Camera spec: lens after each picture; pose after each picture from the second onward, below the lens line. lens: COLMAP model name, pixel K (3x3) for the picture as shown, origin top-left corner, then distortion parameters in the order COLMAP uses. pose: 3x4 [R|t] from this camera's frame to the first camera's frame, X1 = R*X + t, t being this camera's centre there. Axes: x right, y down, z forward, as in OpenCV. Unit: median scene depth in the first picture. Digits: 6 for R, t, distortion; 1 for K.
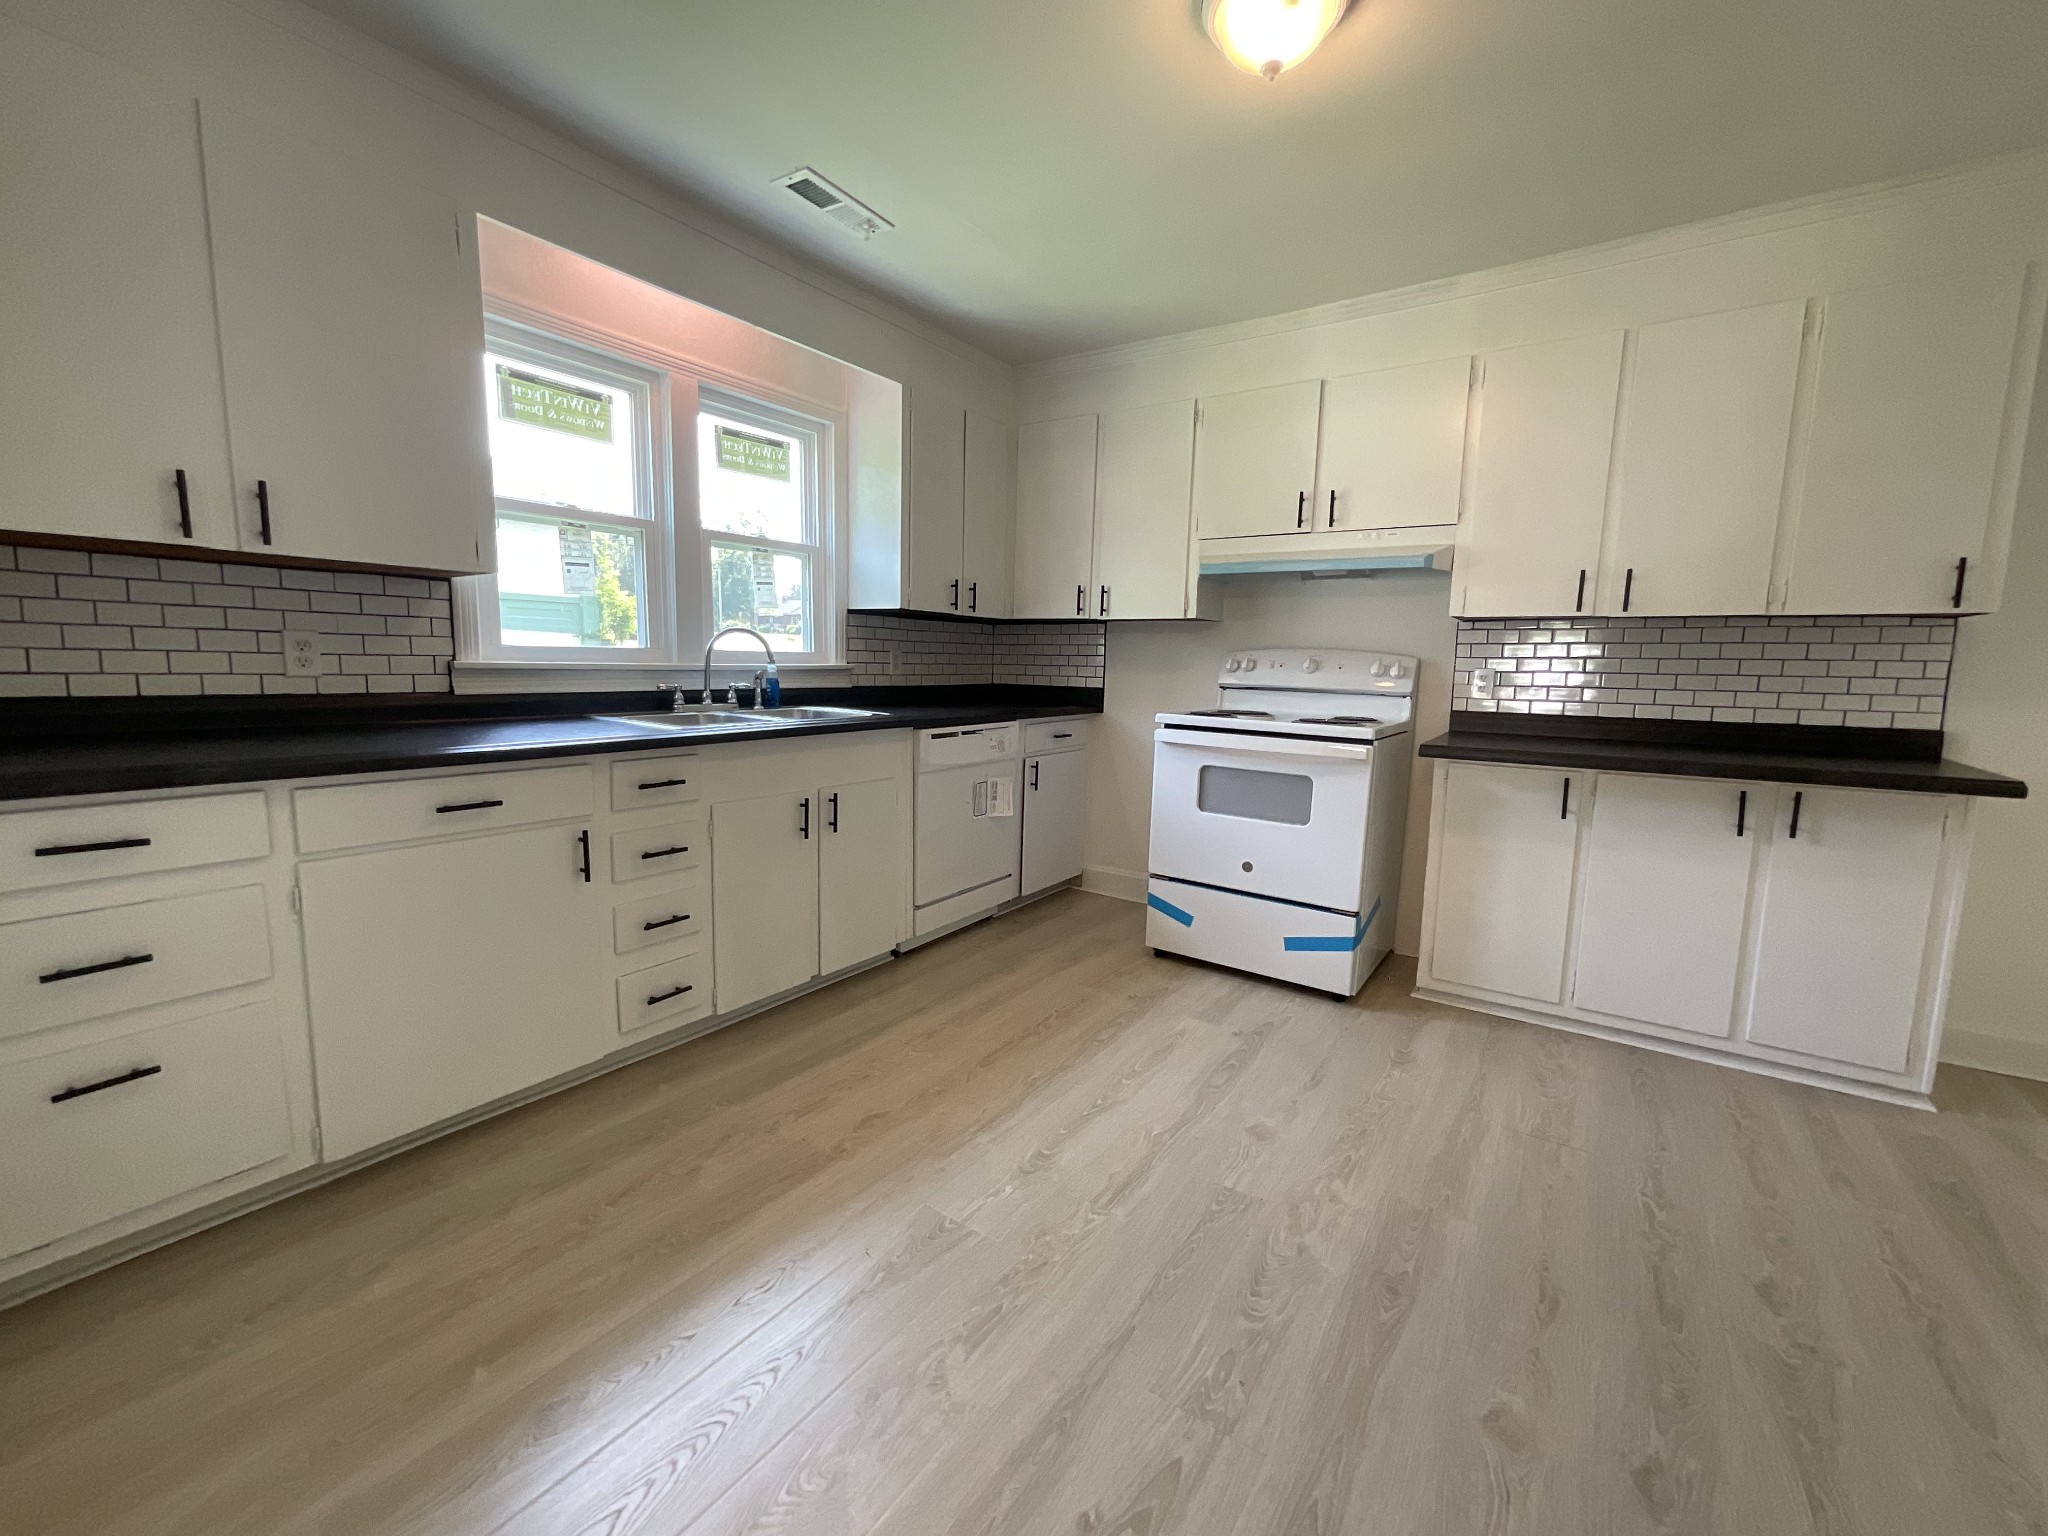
lens RADIAL K [[837.6, 0, 1025.0], [0, 837.6, 771.4], [0, 0, 1]] dist [-0.001025, 0.002315]
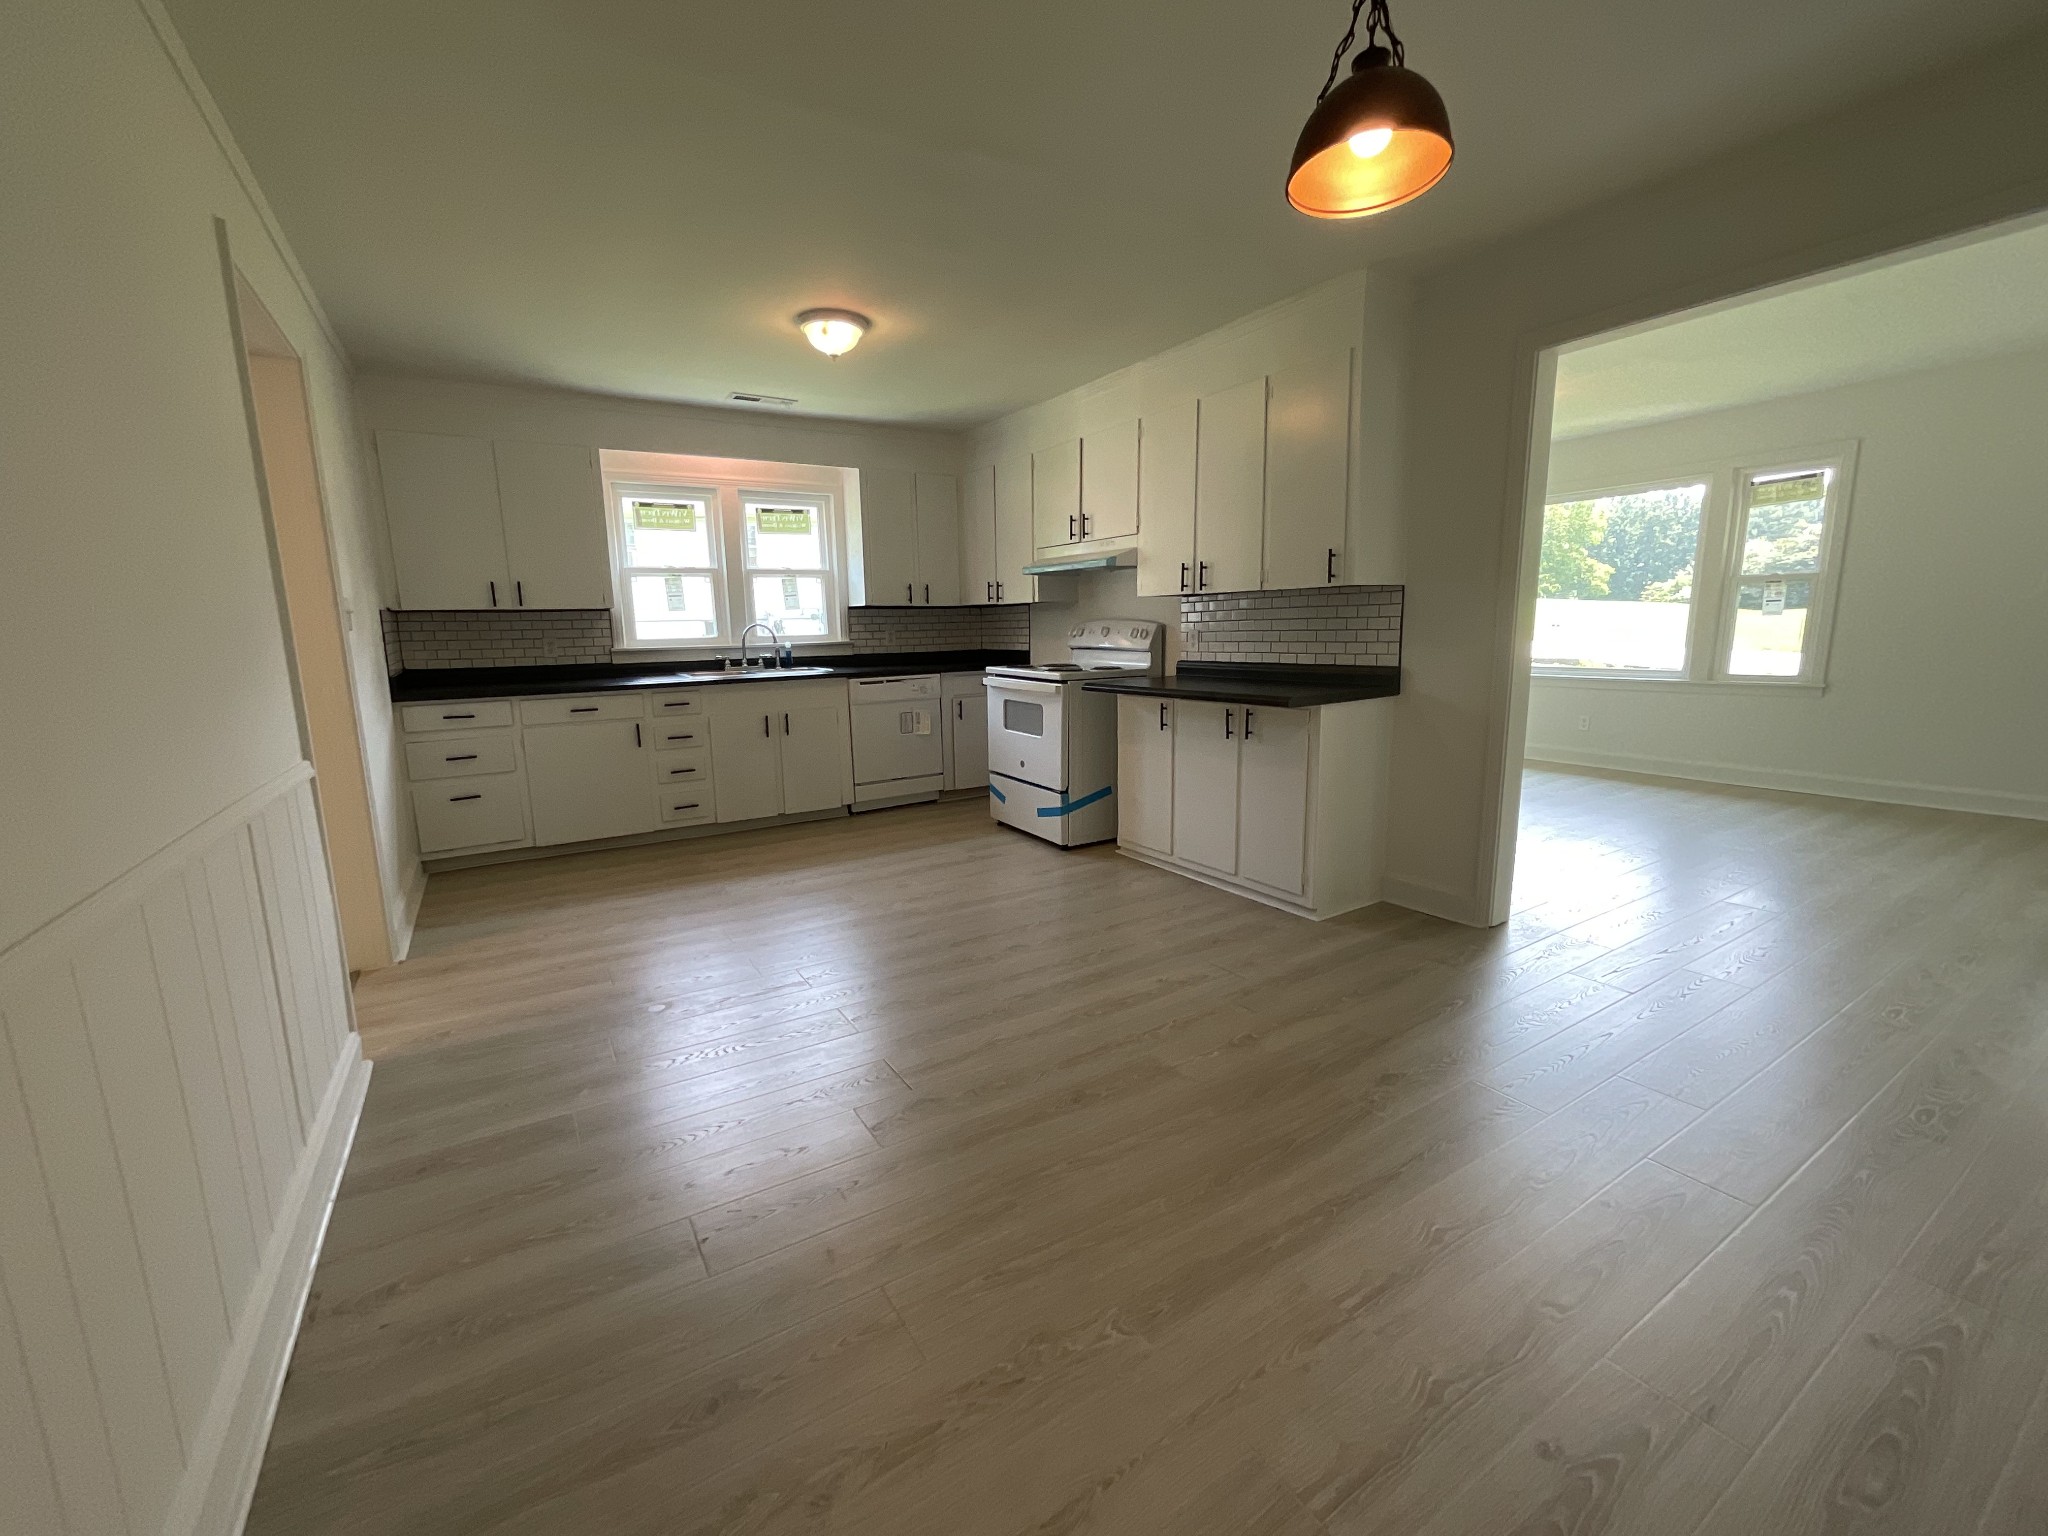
lens RADIAL K [[837.6, 0, 1022.1], [0, 837.6, 773.2], [0, 0, 1]] dist [-0.001025, 0.002315]
pose [[0.916963, 0.030085, -0.397836, 0.915736], [-0.012430, 0.998823, 0.046882, 0.059341], [0.398778, -0.038044, 0.916258, -0.447368]]
